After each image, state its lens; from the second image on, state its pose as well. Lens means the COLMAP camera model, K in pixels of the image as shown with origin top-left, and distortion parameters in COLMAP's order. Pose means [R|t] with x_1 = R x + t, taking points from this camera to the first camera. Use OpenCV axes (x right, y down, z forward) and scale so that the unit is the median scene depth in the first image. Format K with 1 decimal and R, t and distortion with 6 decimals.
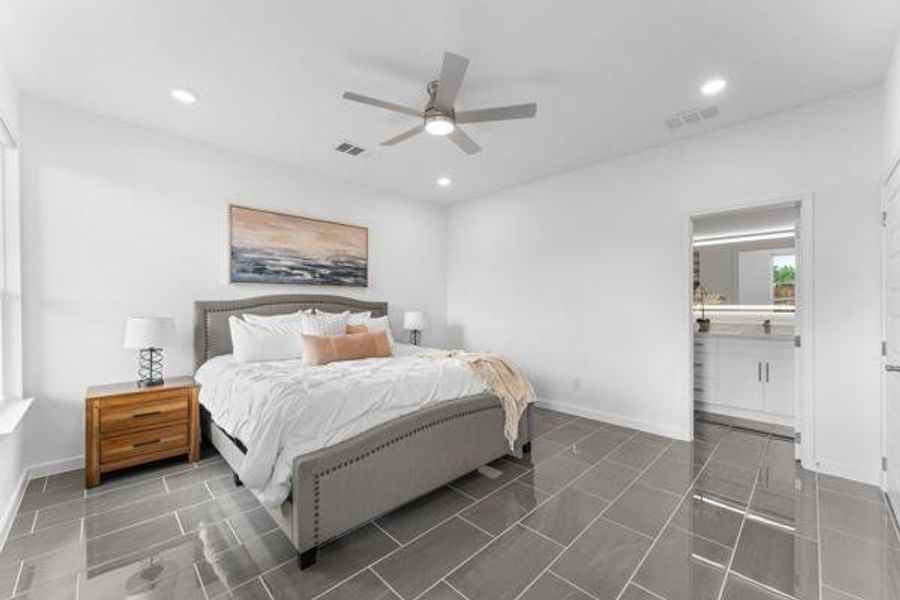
lens RADIAL K [[360.6, 0, 457.1], [0, 360.6, 305.5], [0, 0, 1]] dist [0.003074, -0.001135]
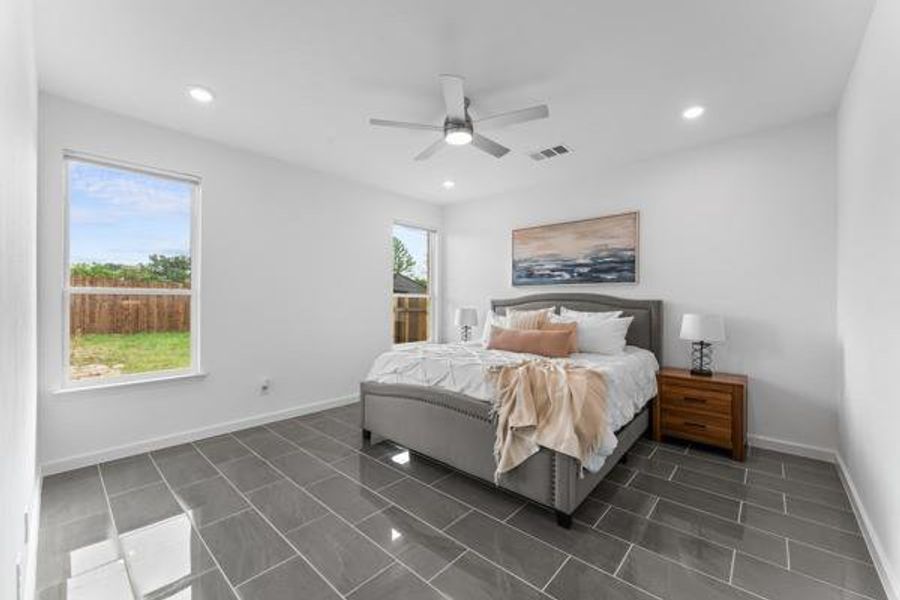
lens RADIAL K [[360.6, 0, 433.2], [0, 360.6, 304.9], [0, 0, 1]] dist [0.003074, -0.001135]
pose [[0.016834, 0.017475, -0.999706, 0.654602], [-0.003635, 0.999842, 0.017416, -0.012158], [0.999852, 0.003341, 0.016895, 0.573655]]
